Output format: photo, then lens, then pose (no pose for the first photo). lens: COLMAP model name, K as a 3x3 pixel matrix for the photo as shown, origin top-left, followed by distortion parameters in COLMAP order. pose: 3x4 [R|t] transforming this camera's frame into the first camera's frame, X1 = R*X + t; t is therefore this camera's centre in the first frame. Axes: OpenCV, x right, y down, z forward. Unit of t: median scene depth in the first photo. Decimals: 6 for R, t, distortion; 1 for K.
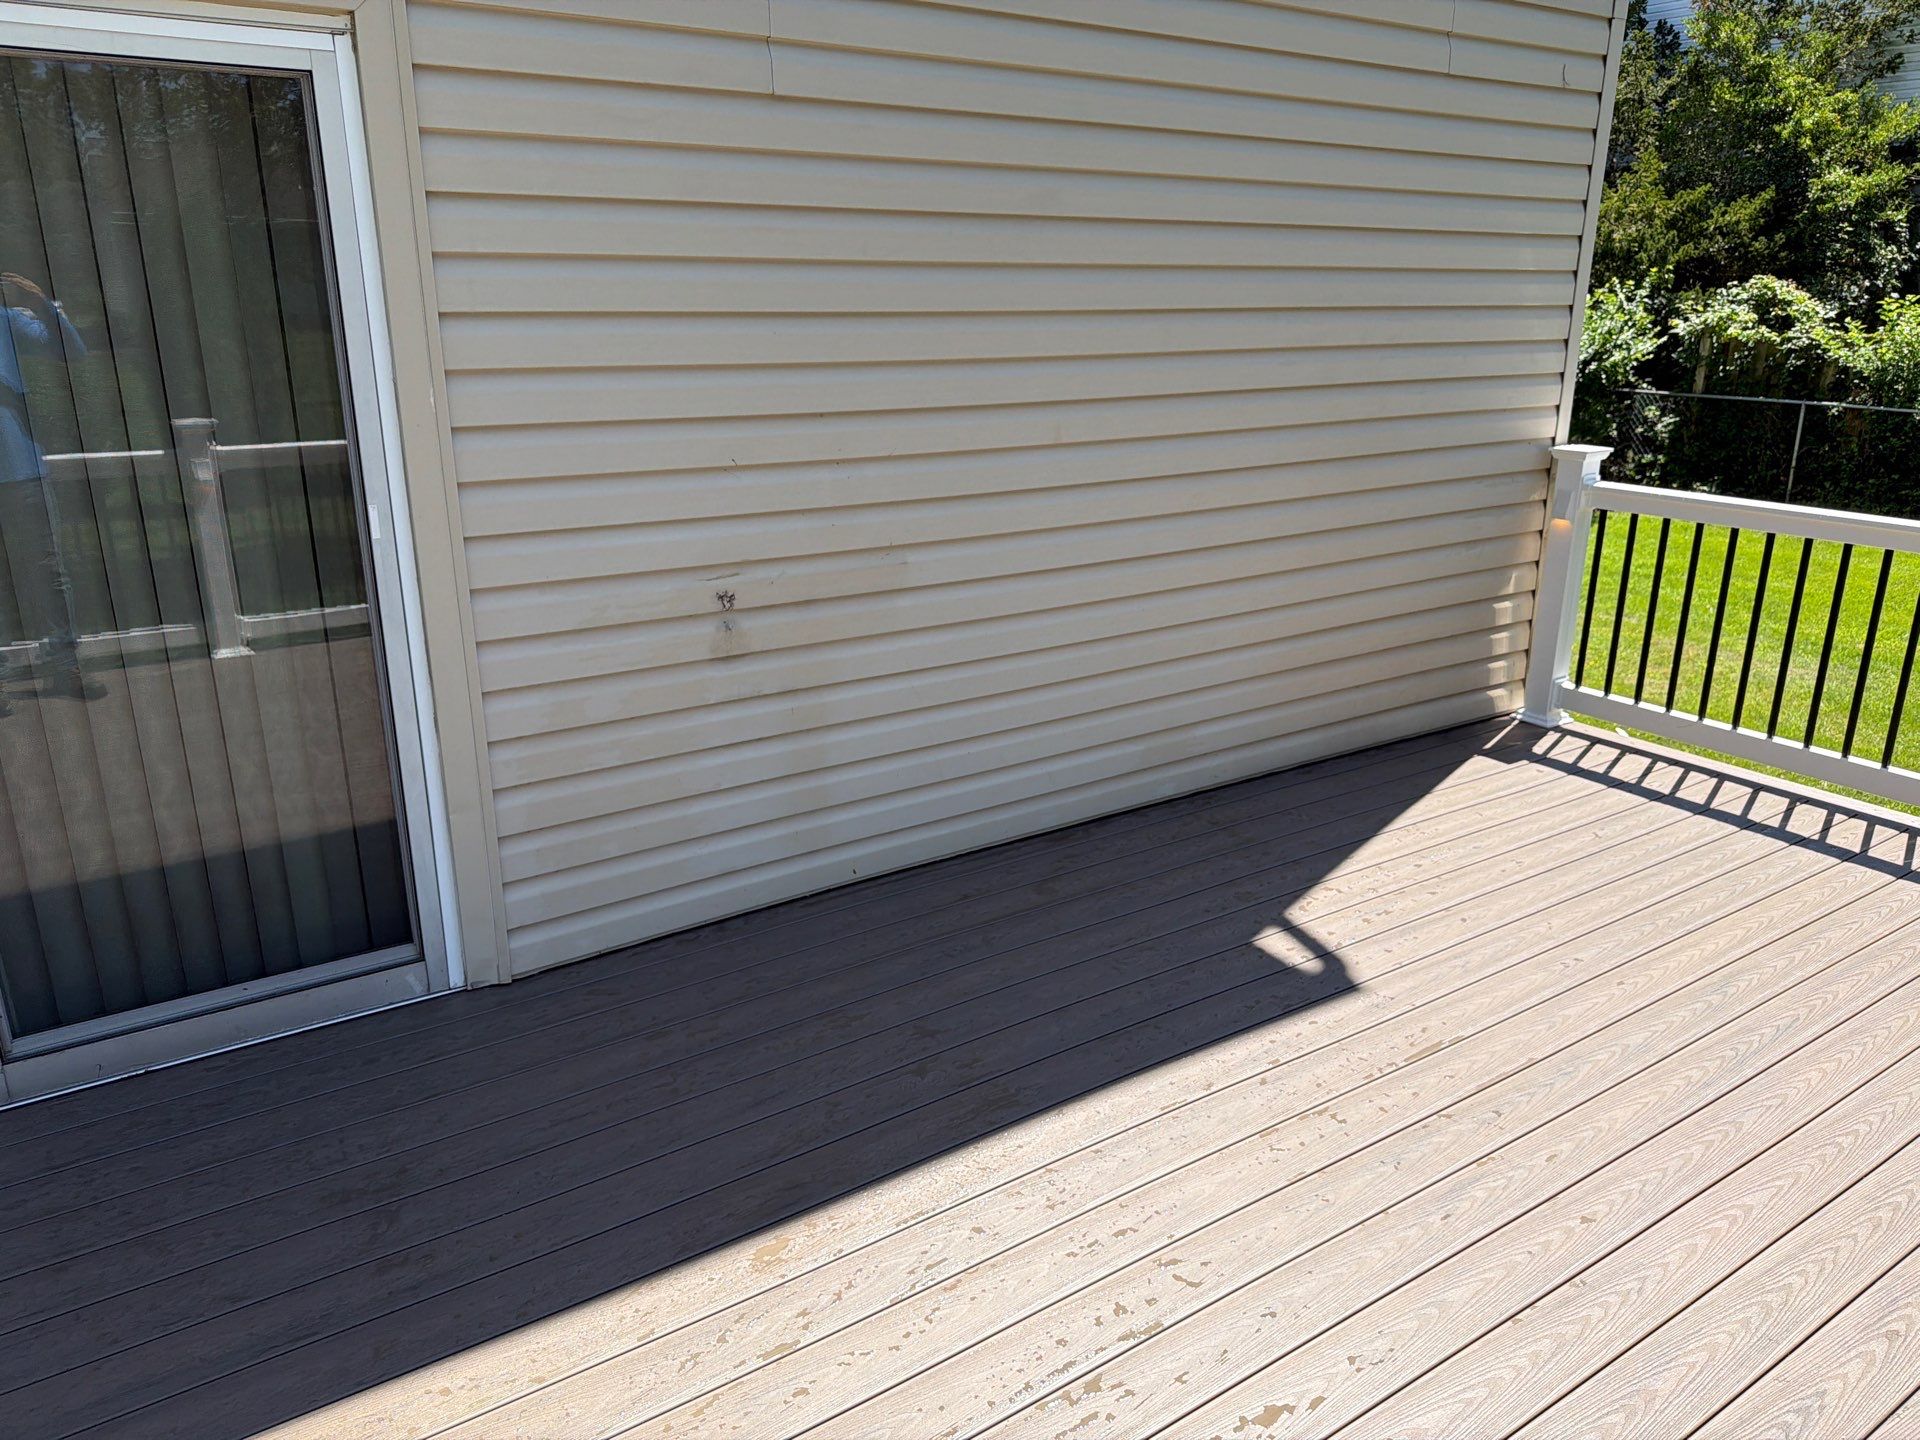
lens RADIAL K [[1344.0, 0, 935.3], [0, 1344.0, 743.1], [0, 0, 1]] dist [0.027790, -0.041360]
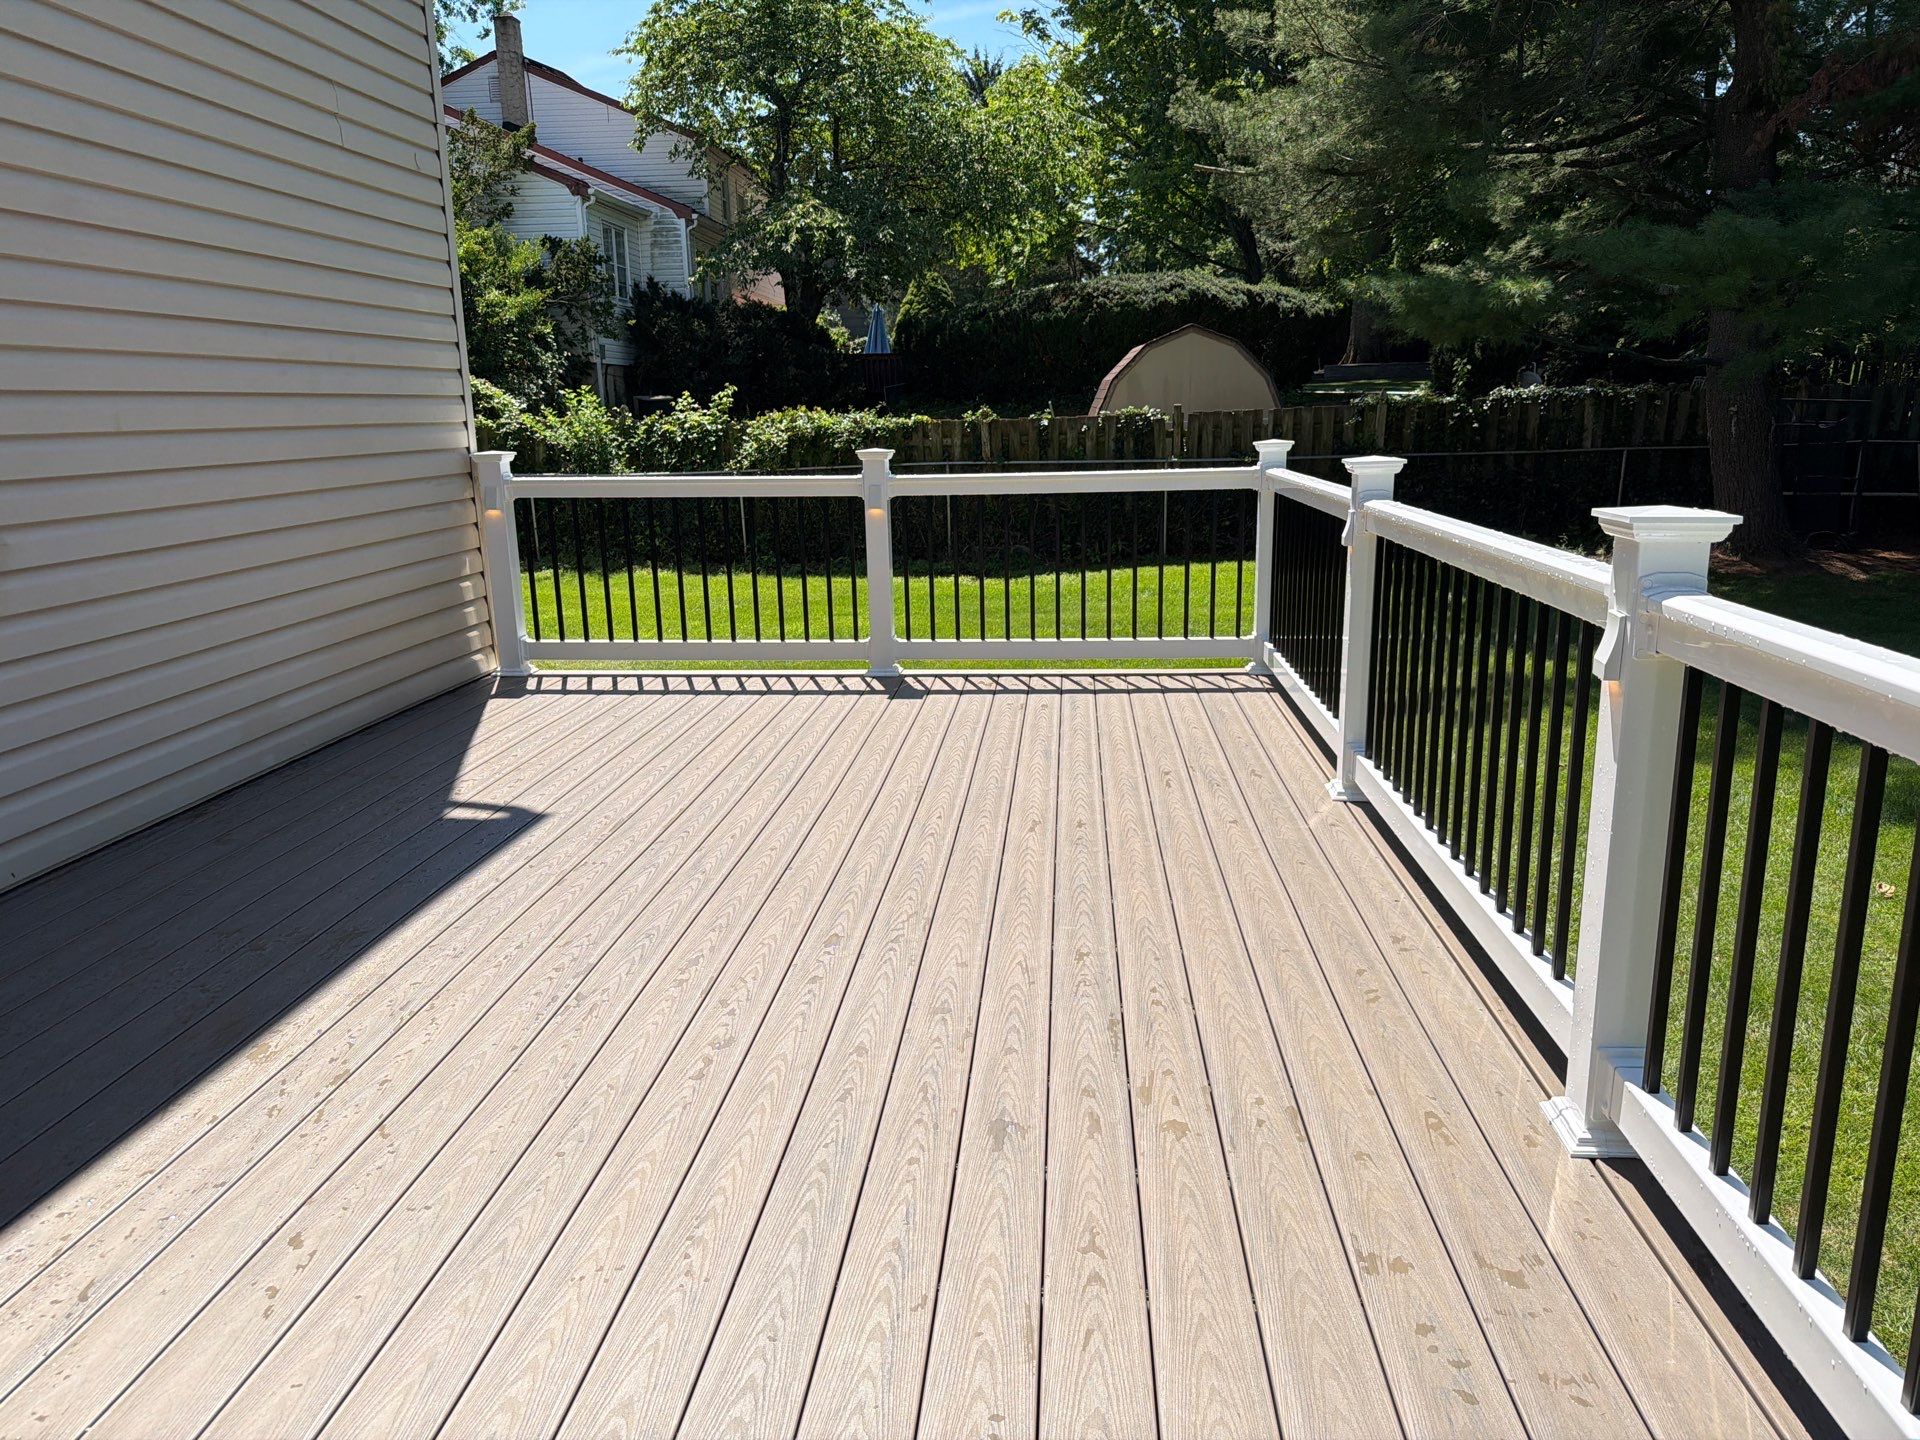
lens RADIAL K [[1344.0, 0, 971.1], [0, 1344.0, 719.1], [0, 0, 1]] dist [0.027790, -0.041360]
pose [[0.611004, -0.191561, 0.768100, -0.258495], [0.269975, 0.962535, 0.025293, 0.107370], [-0.744169, 0.191913, 0.639830, -0.095911]]
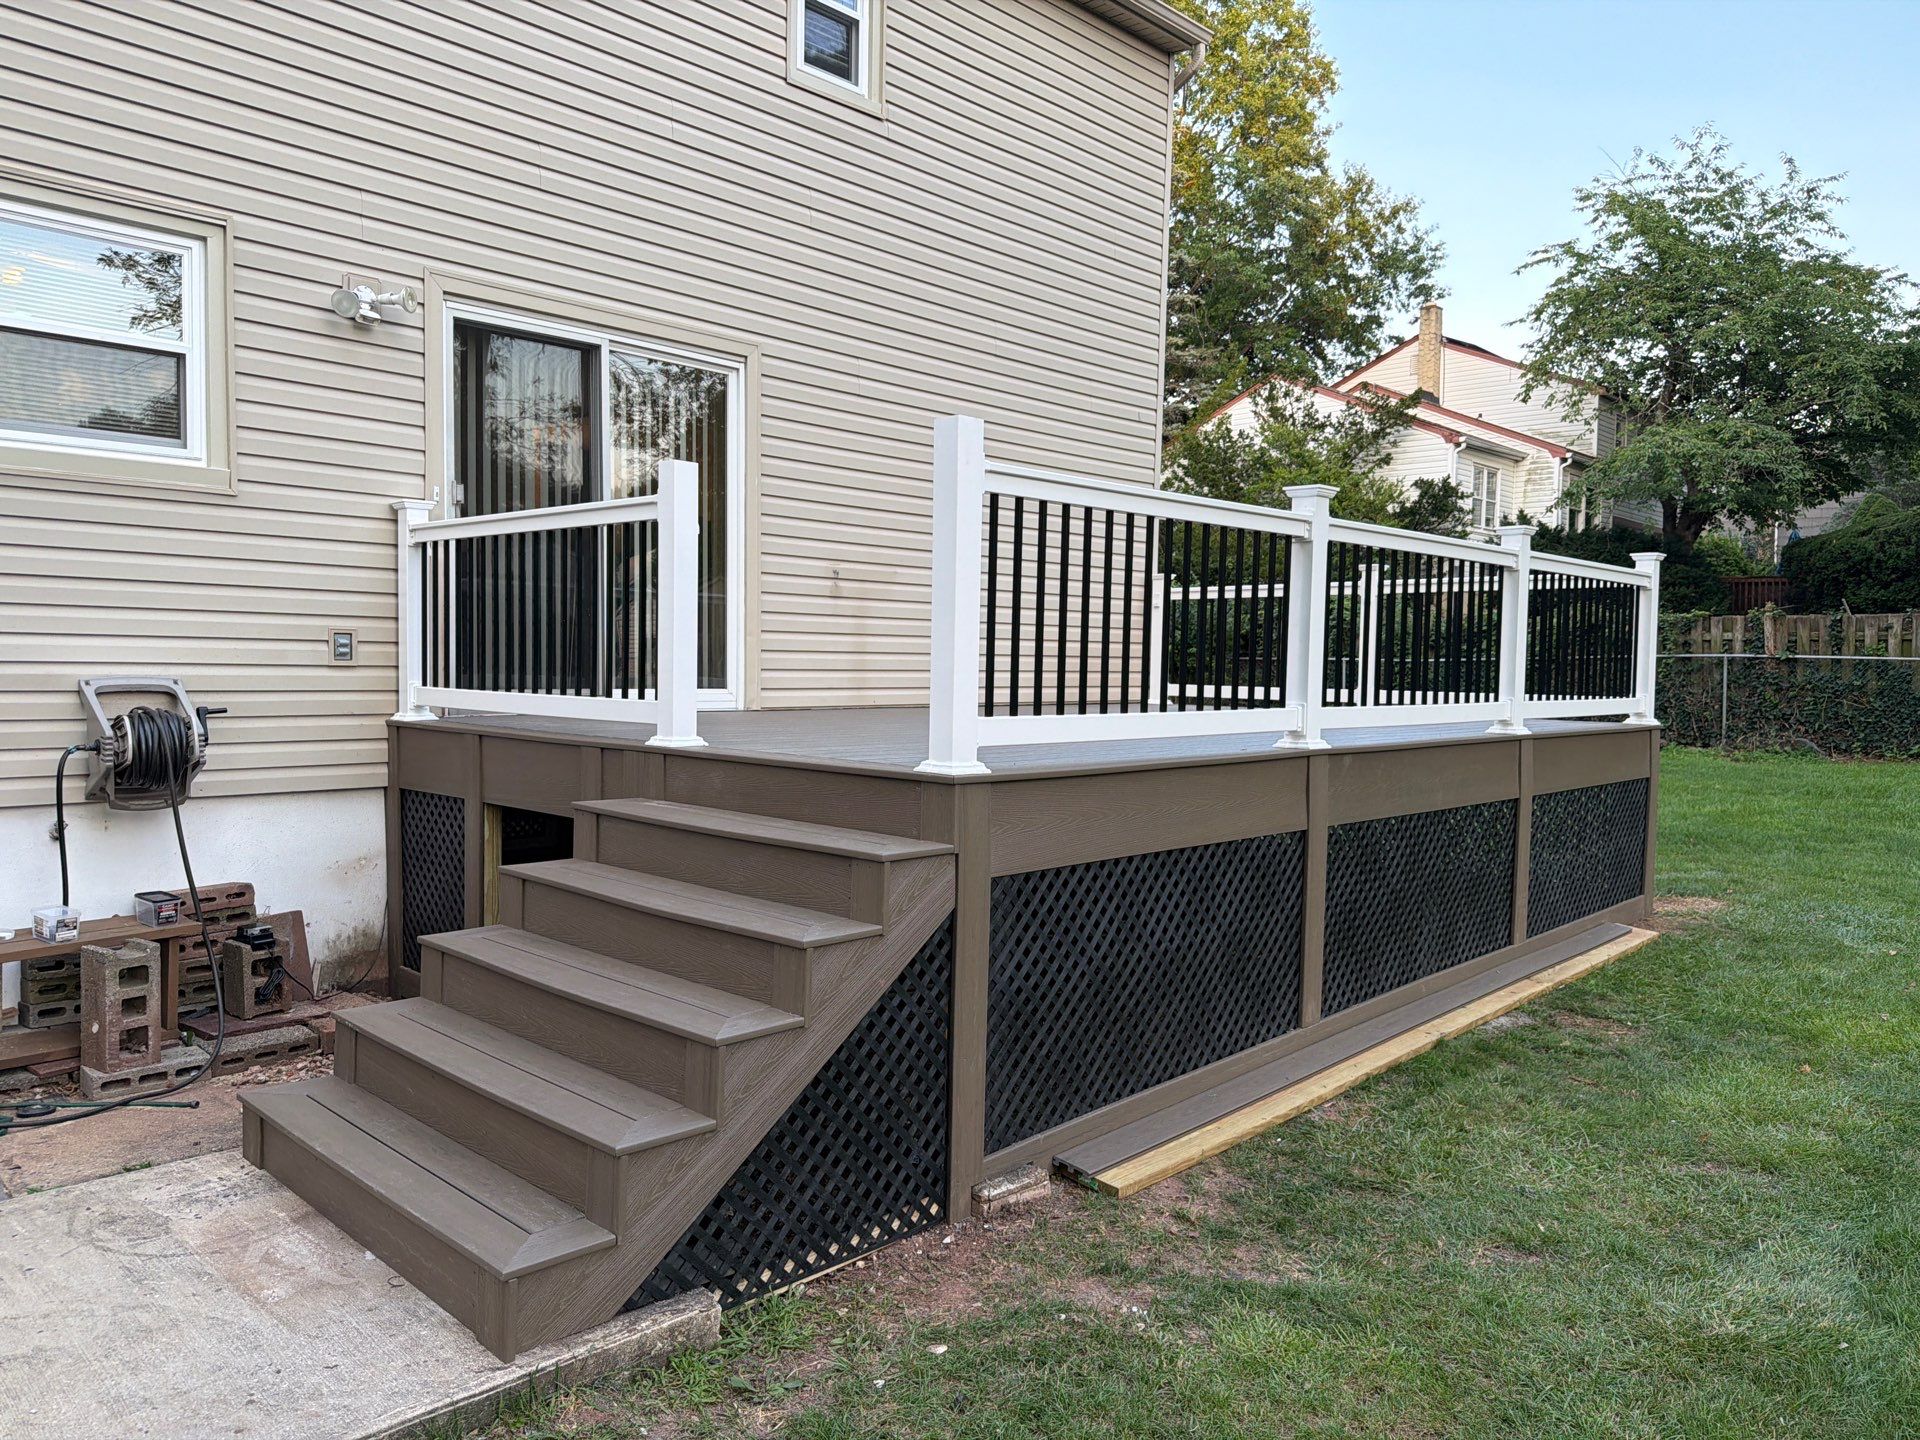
lens RADIAL K [[1344.0, 0, 958.7], [0, 1344.0, 728.3], [0, 0, 1]] dist [0.027790, -0.041360]
pose [[0.975432, 0.002666, 0.220283, -0.333306], [0.056036, 0.964036, -0.259799, 0.576912], [-0.213054, 0.265760, 0.940202, -0.921509]]
